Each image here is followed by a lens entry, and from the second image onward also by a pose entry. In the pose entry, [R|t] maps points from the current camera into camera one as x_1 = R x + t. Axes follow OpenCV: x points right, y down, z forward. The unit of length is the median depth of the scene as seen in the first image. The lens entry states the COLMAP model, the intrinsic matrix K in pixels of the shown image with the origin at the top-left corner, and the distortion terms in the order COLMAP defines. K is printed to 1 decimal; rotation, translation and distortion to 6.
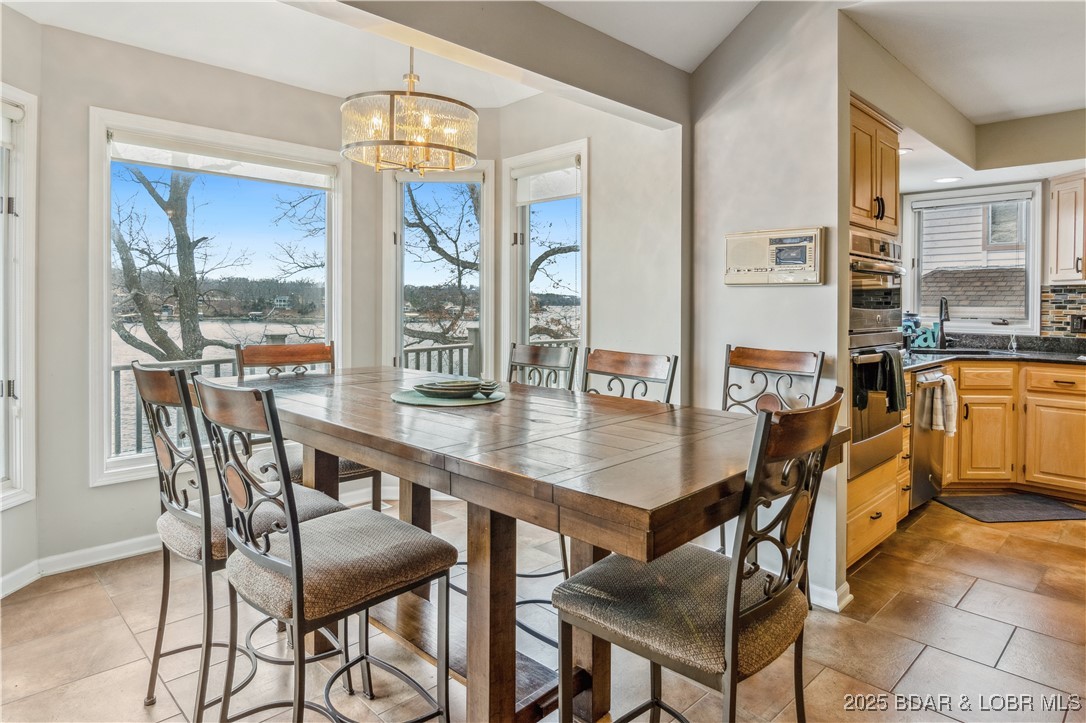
lens RADIAL K [[634.4, 0, 540.2], [0, 634.4, 307.5], [0, 0, 1]] dist [-0.005452, -0.004180]
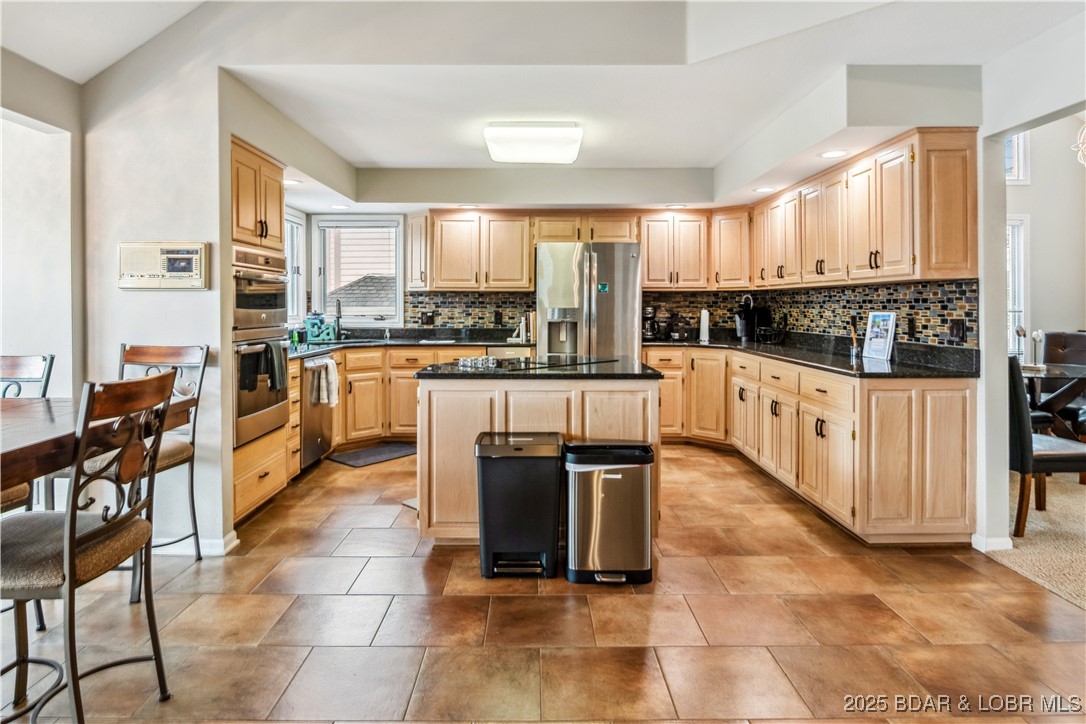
lens RADIAL K [[634.4, 0, 540.2], [0, 634.4, 308.0], [0, 0, 1]] dist [-0.005452, -0.004180]
pose [[0.698003, -0.011055, 0.716010, 0.014820], [0.012108, 0.999920, 0.003636, 0.001152], [-0.715993, 0.006132, 0.698081, -0.201871]]
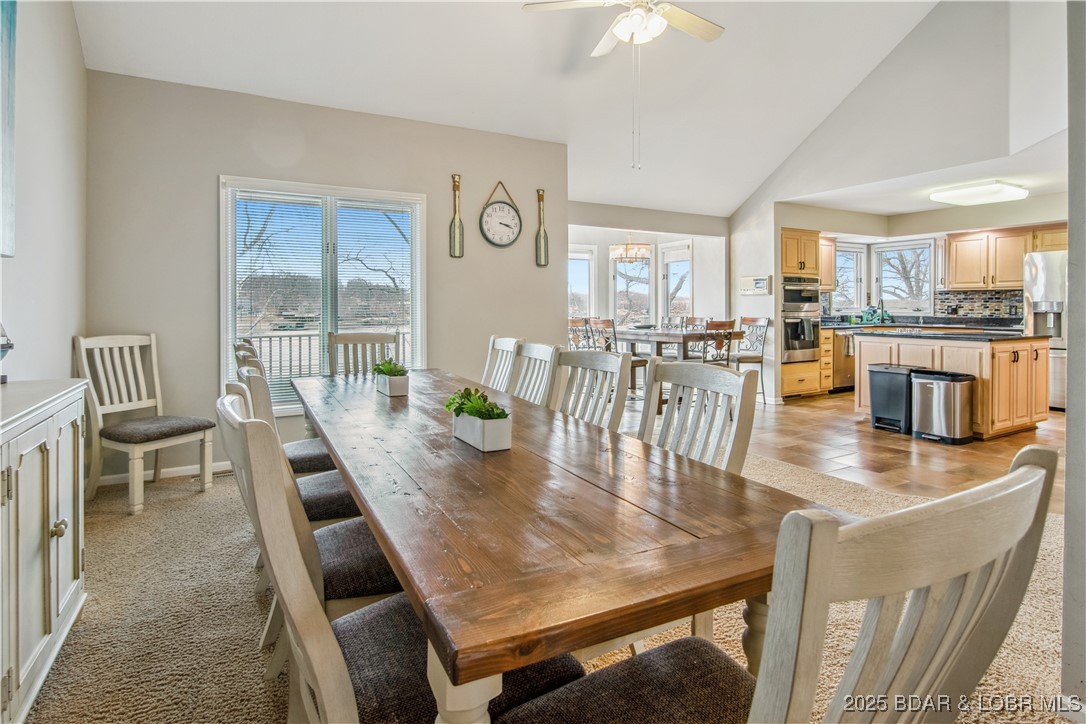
lens RADIAL K [[552.6, 0, 540.1], [0, 552.6, 311.7], [0, 0, 1]] dist [-0.003252, -0.000906]
pose [[0.962840, -0.009355, -0.269911, 0.074309], [0.009729, 0.999953, 0.000049, 0.021134], [0.269897, -0.002673, 0.962885, -1.173139]]
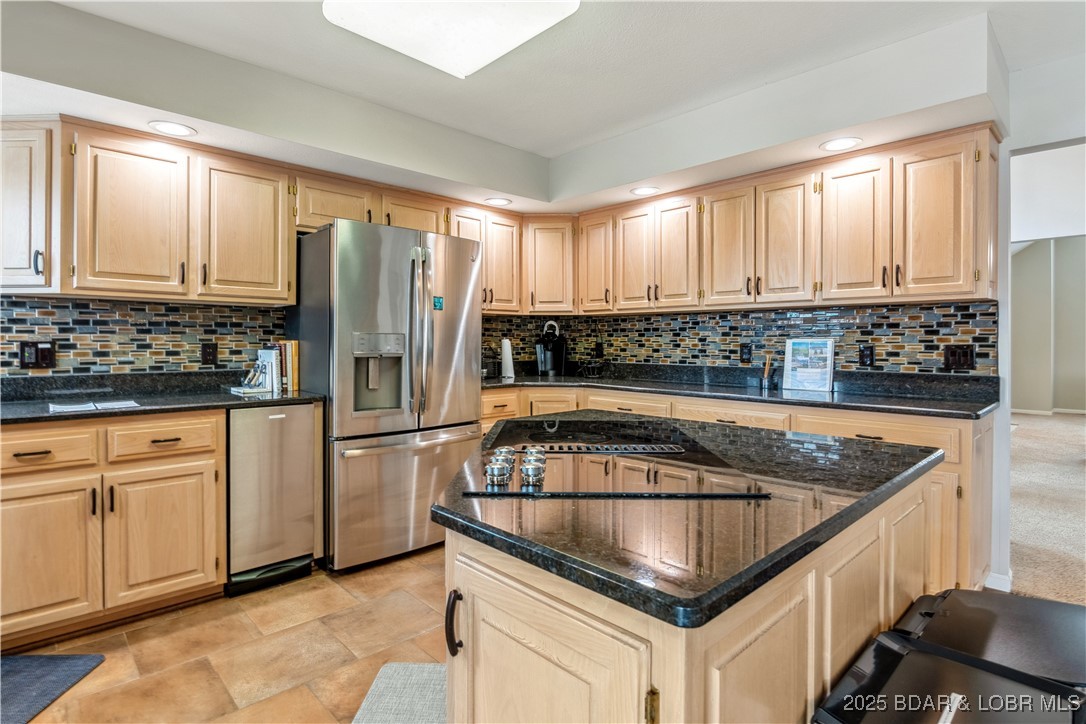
lens RADIAL K [[544.9, 0, 538.8], [0, 544.9, 345.9], [0, 0, 1]] dist [-0.013820, -0.000770]
pose [[0.013692, -0.016840, 0.999764, 0.334172], [0.007418, 0.999832, 0.016740, 0.012294], [-0.999879, 0.007187, 0.013815, 0.515787]]
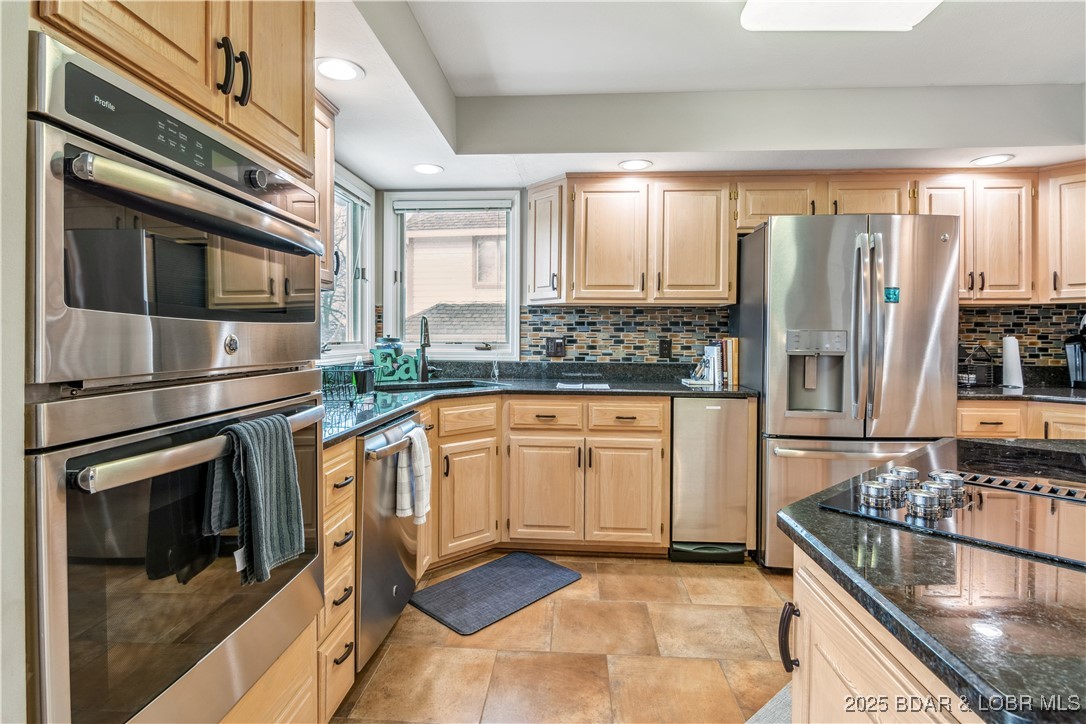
lens RADIAL K [[543.0, 0, 541.4], [0, 543.0, 337.9], [0, 0, 1]] dist [-0.005574, -0.001642]
pose [[0.743687, -0.007262, 0.668489, 0.341370], [0.007323, 0.999969, 0.002716, 0.011114], [-0.668488, 0.002876, 0.743717, 0.462618]]
